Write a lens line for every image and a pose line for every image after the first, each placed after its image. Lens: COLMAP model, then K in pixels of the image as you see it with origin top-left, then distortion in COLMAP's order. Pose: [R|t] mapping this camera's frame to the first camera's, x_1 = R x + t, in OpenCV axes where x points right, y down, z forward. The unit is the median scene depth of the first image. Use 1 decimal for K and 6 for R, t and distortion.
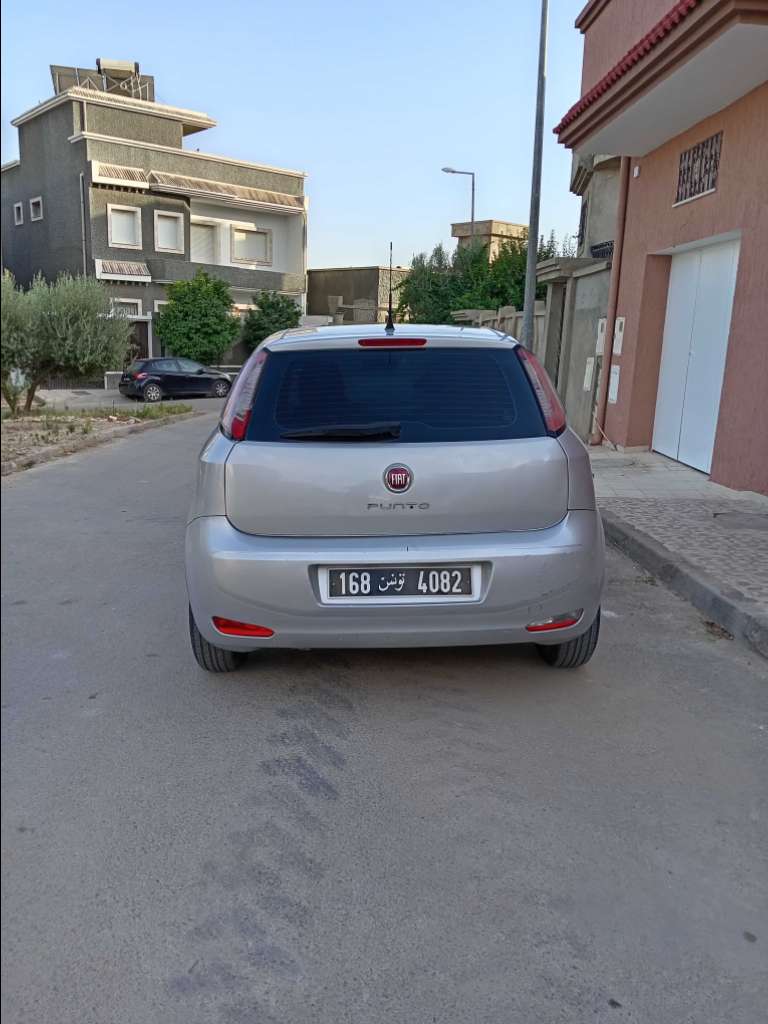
lens RADIAL K [[809.0, 0, 353.1], [0, 809.0, 555.7], [0, 0, 1]] dist [-0.003269, 0.001485]
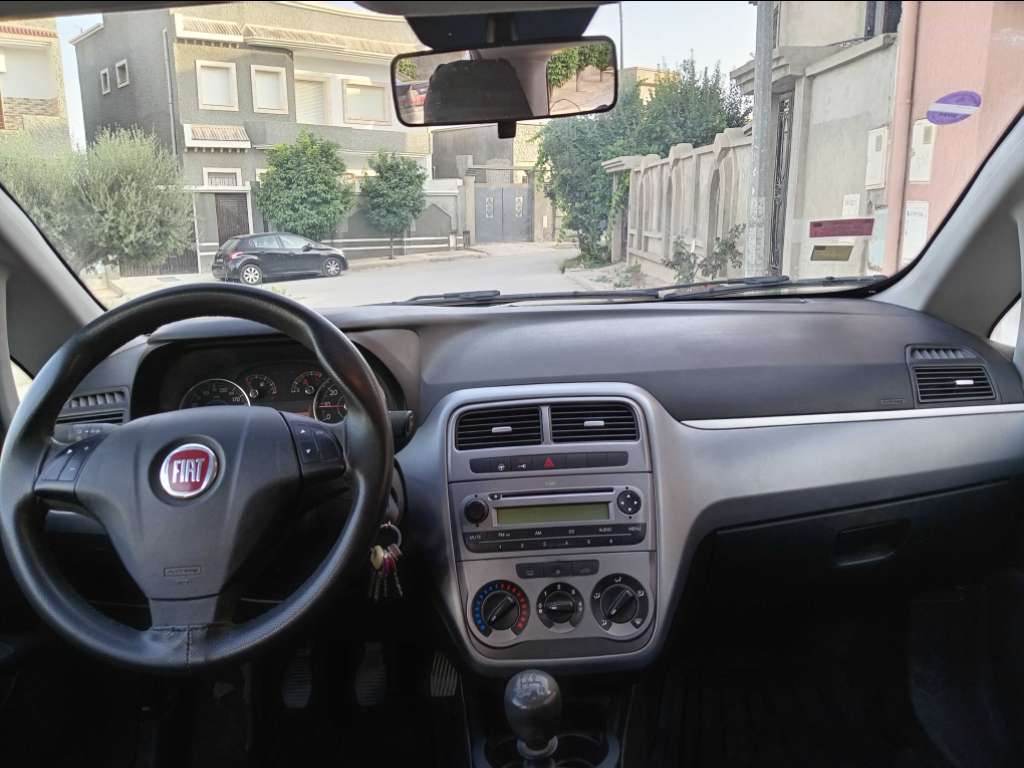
lens RADIAL K [[814.4, 0, 512.0], [0, 814.4, 384.0], [0, 0, 1]] dist [-0.002480, -0.004344]
pose [[0.998910, -0.044789, 0.013167, 0.007199], [0.045404, 0.997670, -0.050926, -0.030751], [-0.010856, 0.051468, 0.998616, 0.147248]]
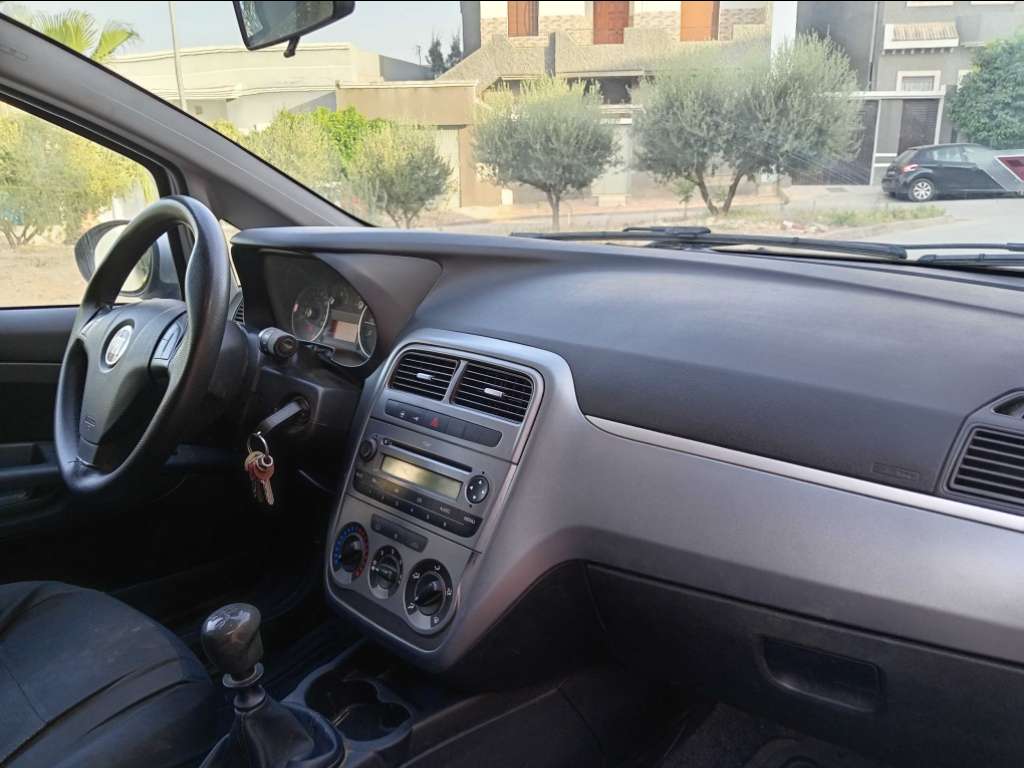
lens RADIAL K [[814.4, 0, 512.0], [0, 814.4, 384.0], [0, 0, 1]] dist [-0.002480, -0.004344]
pose [[0.713347, 0.171834, -0.679419, 0.031506], [-0.146176, 0.984633, 0.095552, -0.033890], [0.685397, 0.031153, 0.727503, 0.160682]]
